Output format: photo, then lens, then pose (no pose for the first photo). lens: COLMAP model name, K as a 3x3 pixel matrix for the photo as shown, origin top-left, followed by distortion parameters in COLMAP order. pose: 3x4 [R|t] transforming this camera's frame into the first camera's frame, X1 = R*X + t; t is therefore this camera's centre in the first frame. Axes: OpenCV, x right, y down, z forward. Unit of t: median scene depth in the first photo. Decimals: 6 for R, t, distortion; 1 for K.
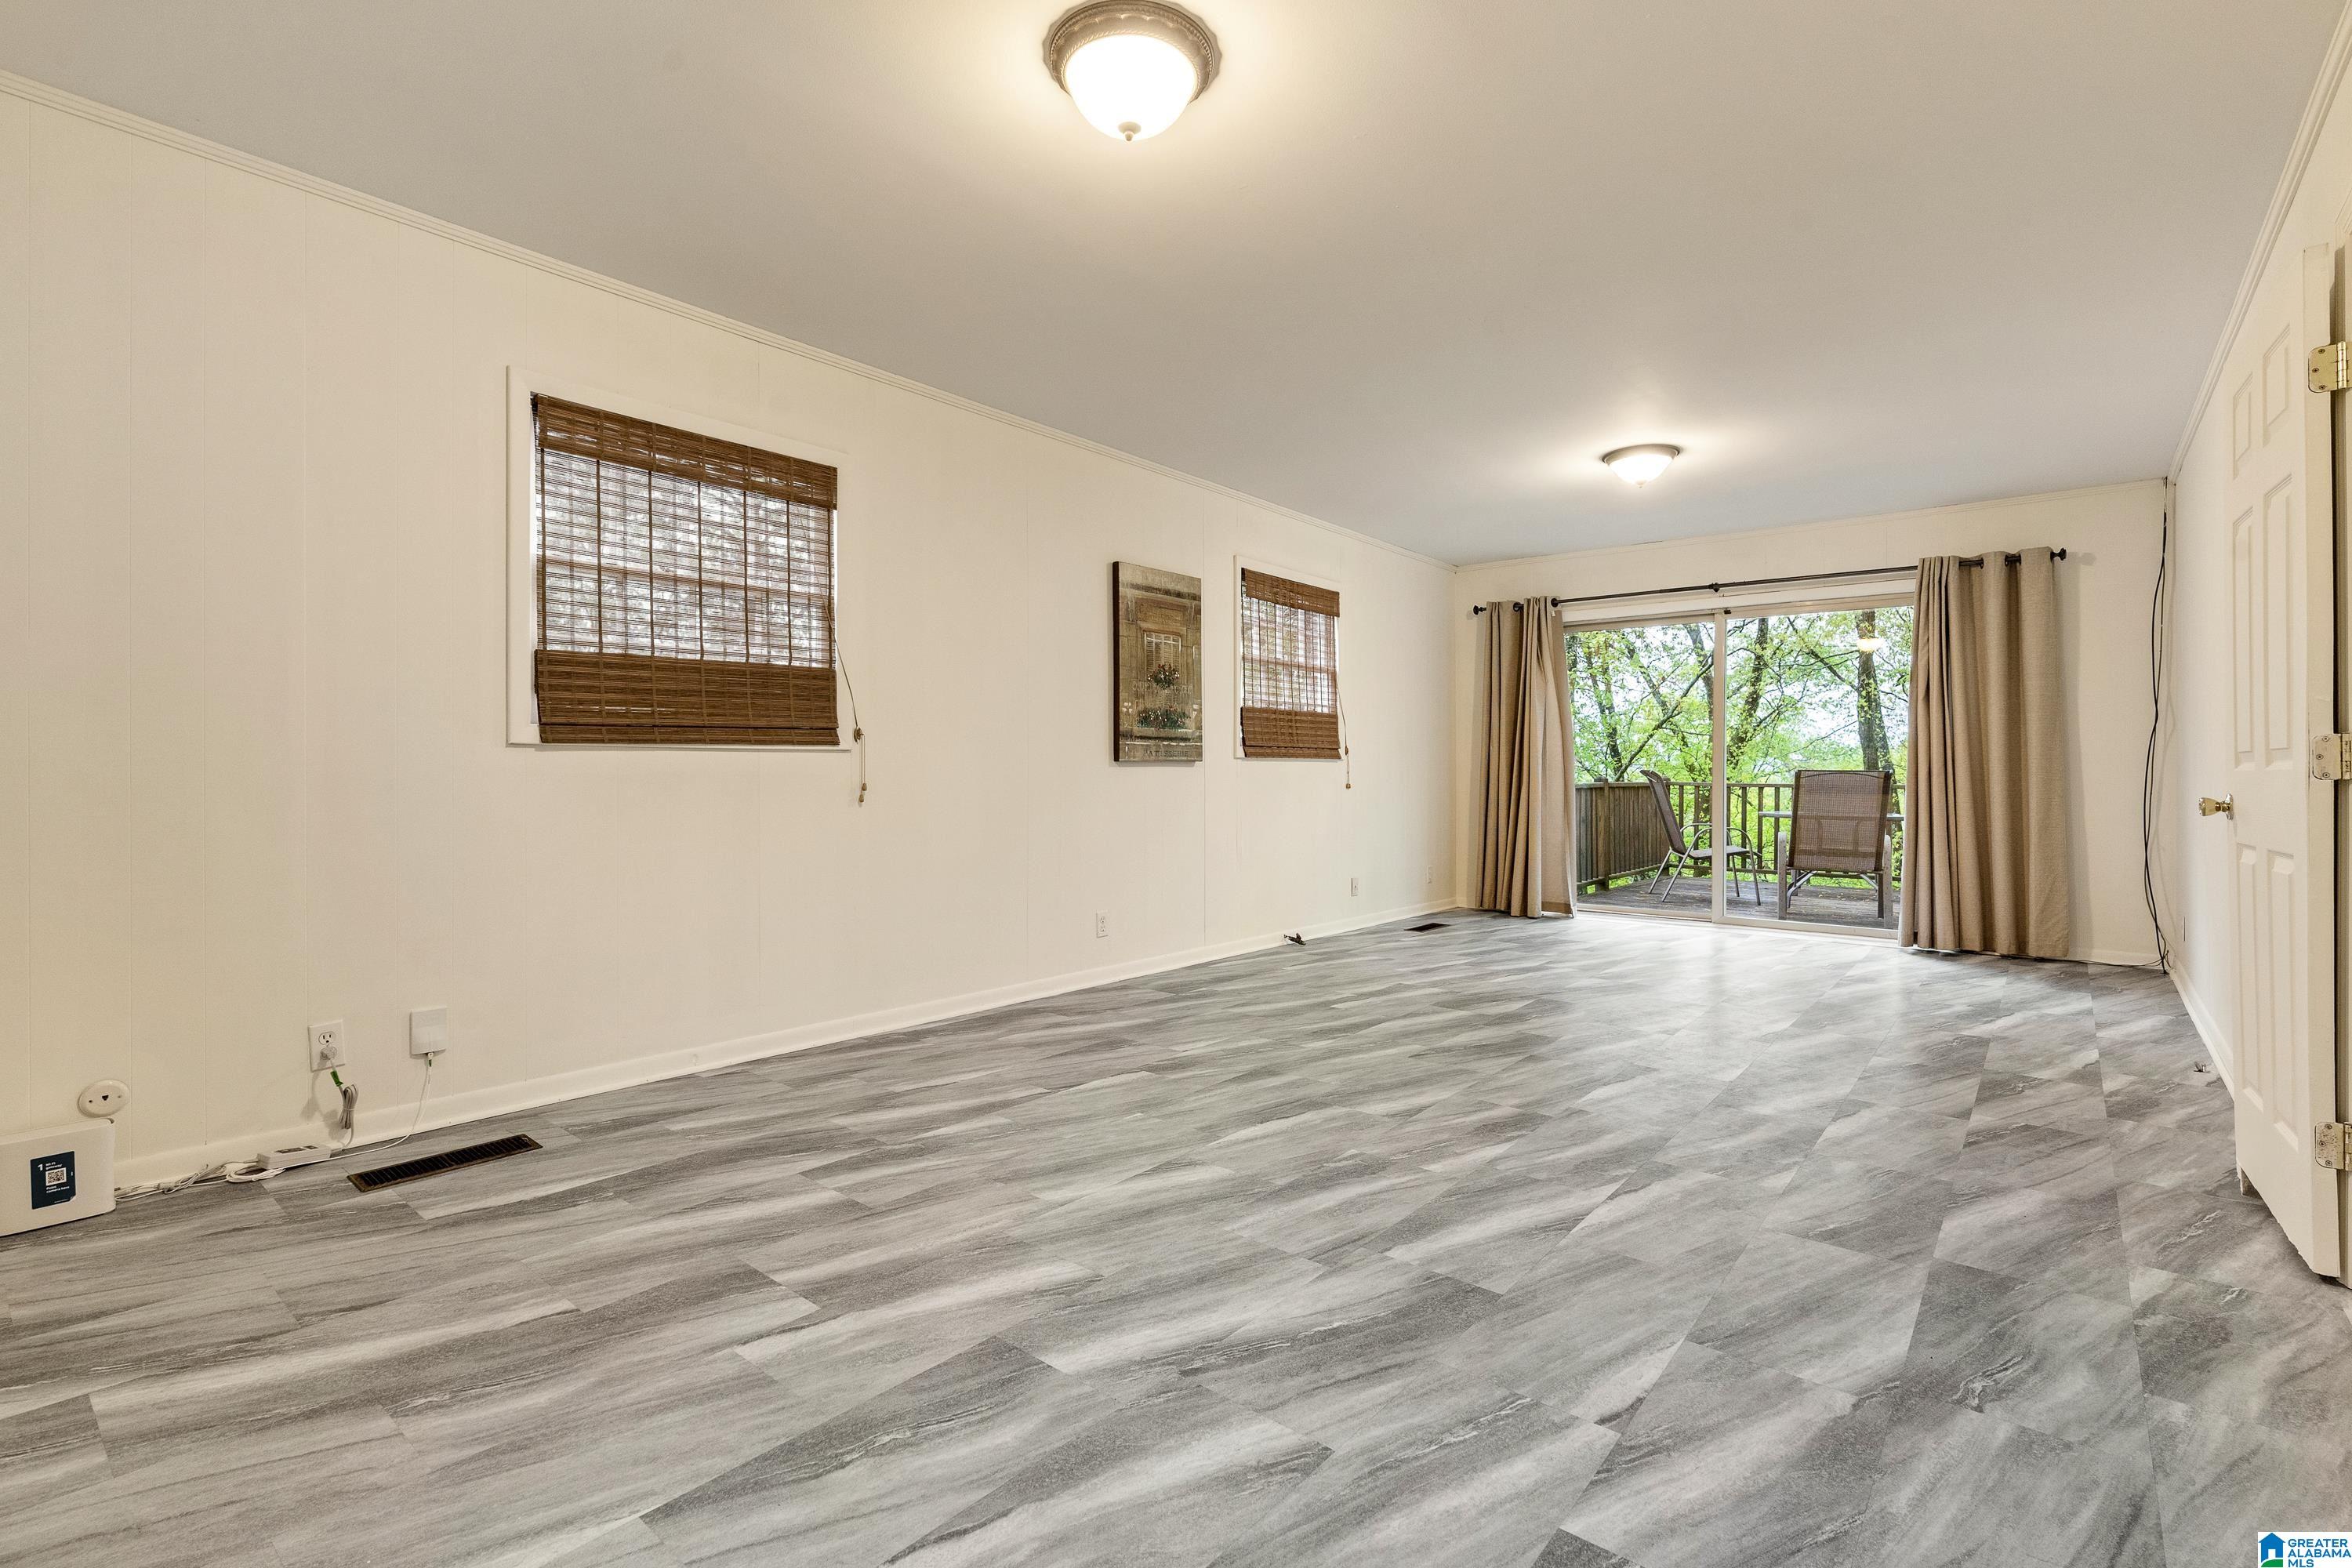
lens RADIAL K [[1057.7, 0, 1166.5], [0, 1057.7, 785.9], [0, 0, 1]] dist [-0.012443, 0.005039]
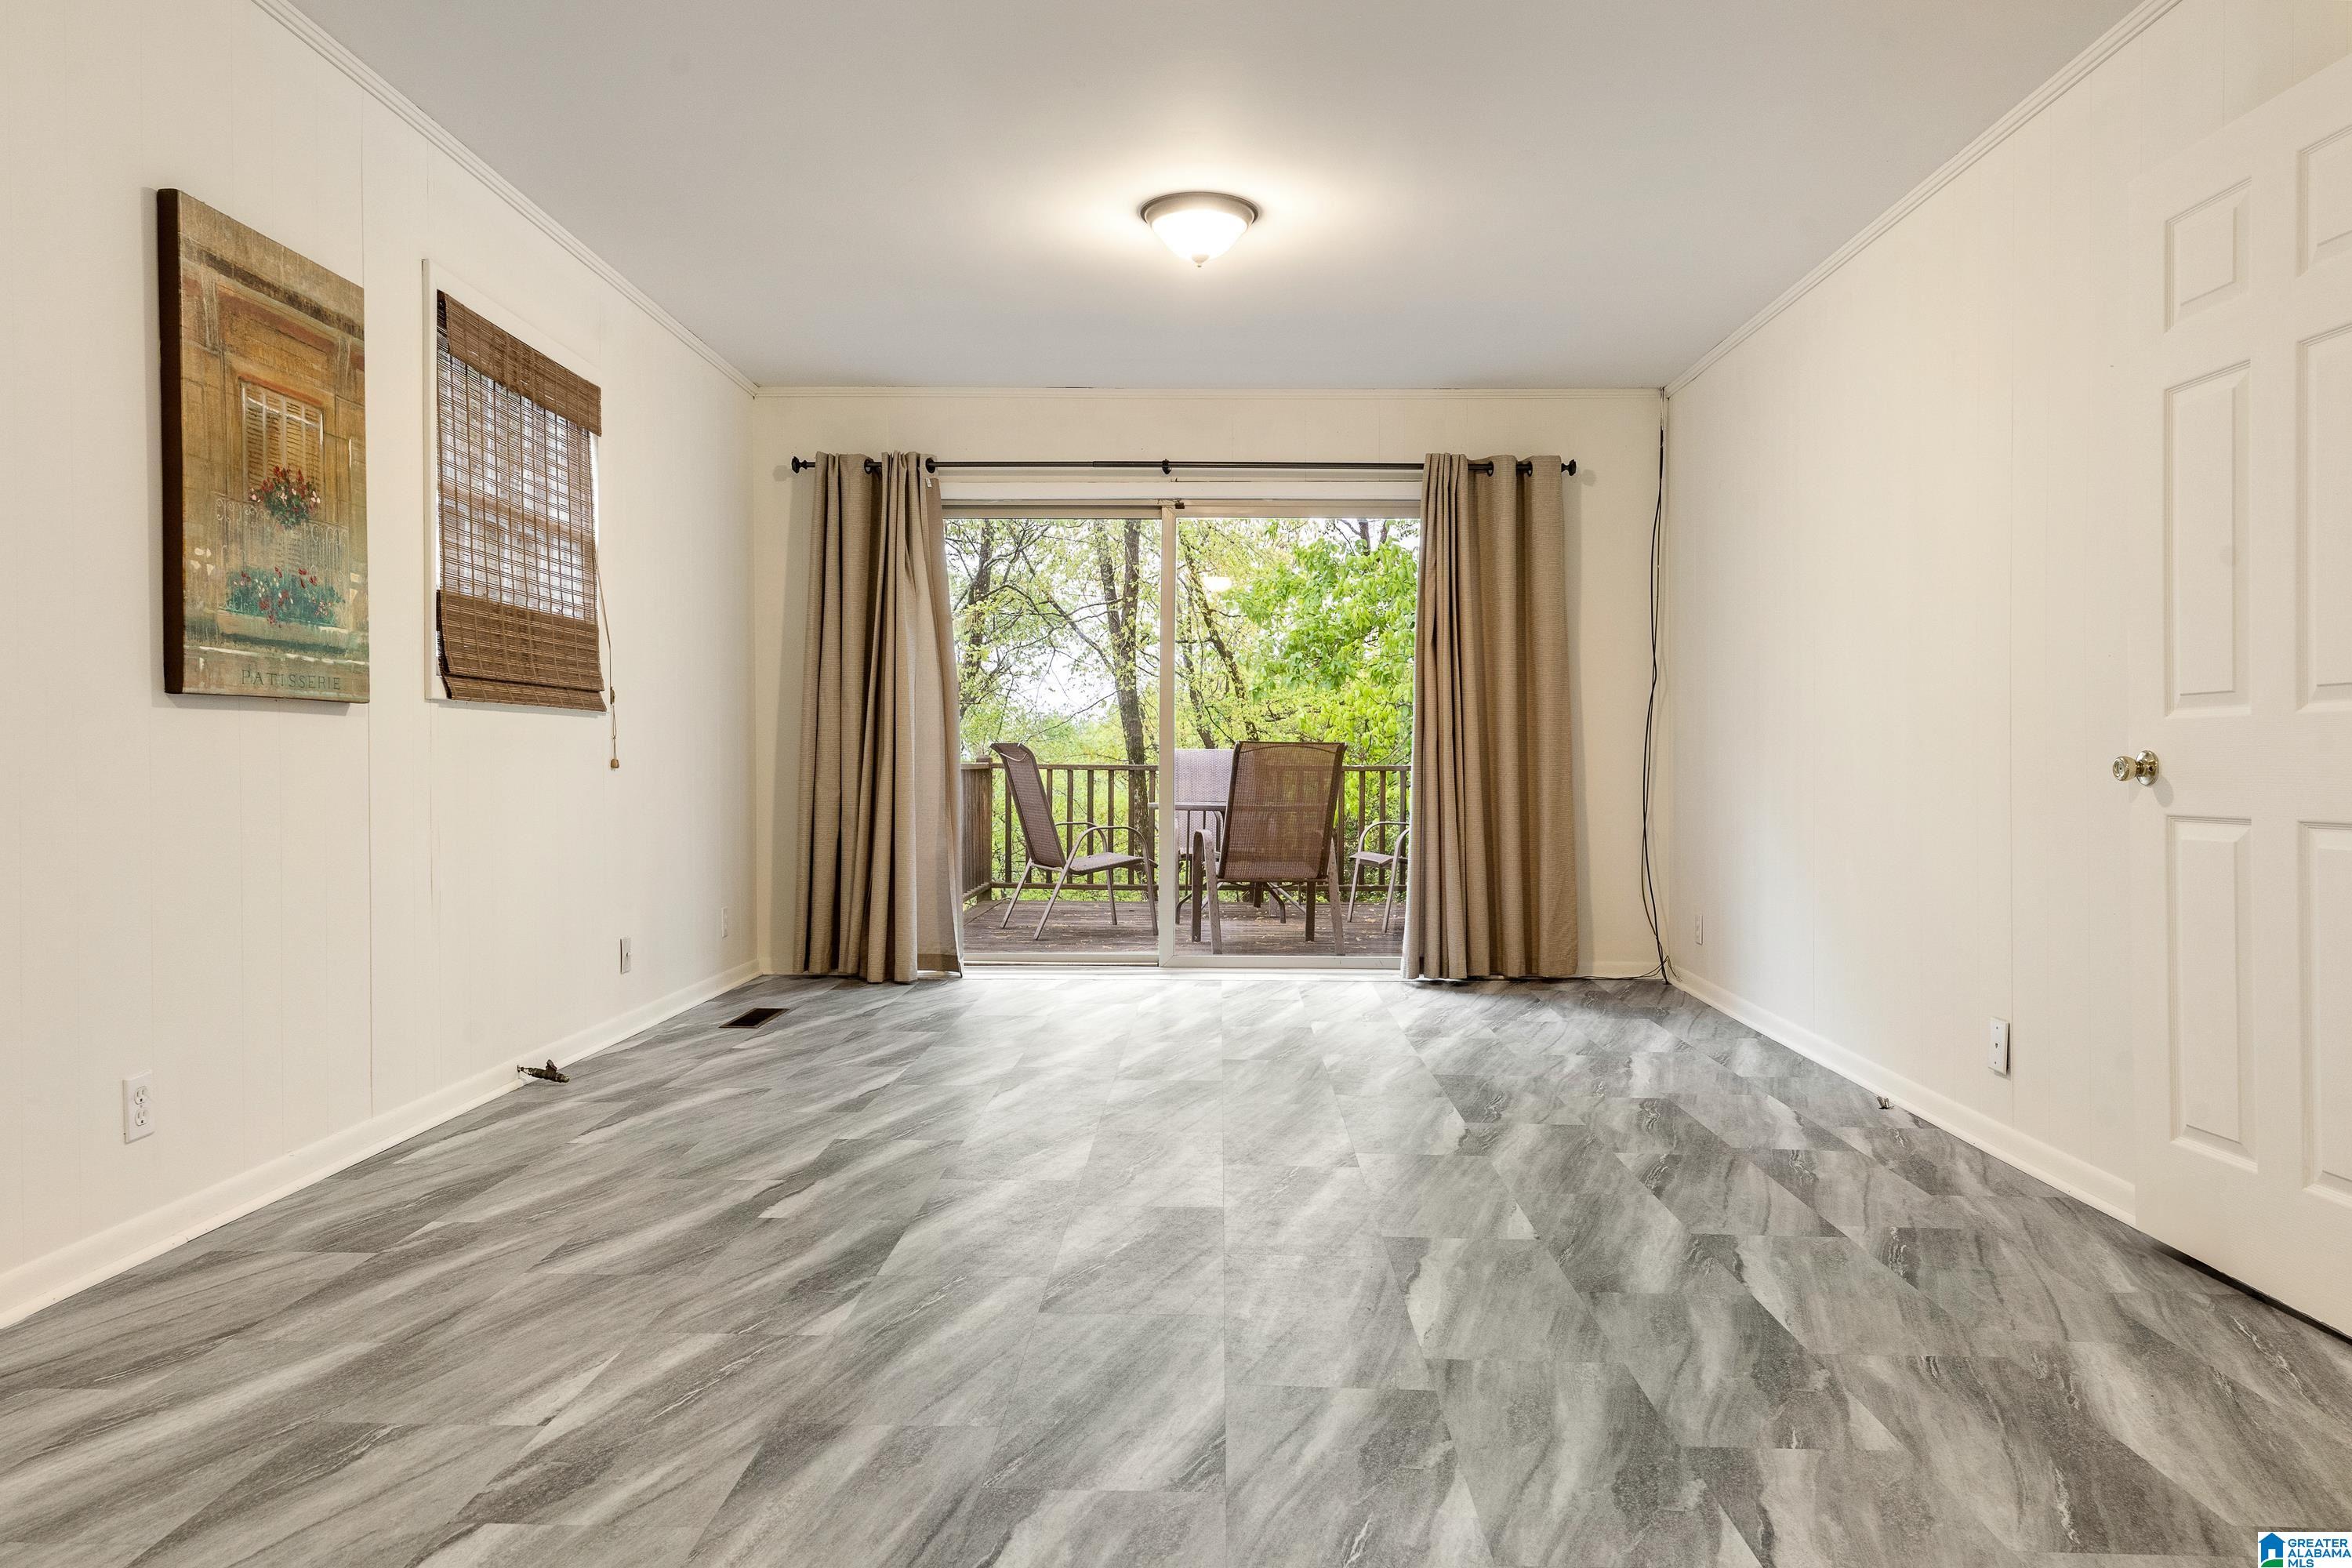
lens RADIAL K [[1526.6, 0, 1176.0], [0, 1526.6, 784.0], [0, 0, 1]] dist [0.001024, -0.000844]
pose [[0.774872, -0.009466, 0.632048, -0.108775], [0.007669, 0.999955, 0.005573, 0.009756], [-0.632072, 0.000529, 0.774909, 0.289751]]
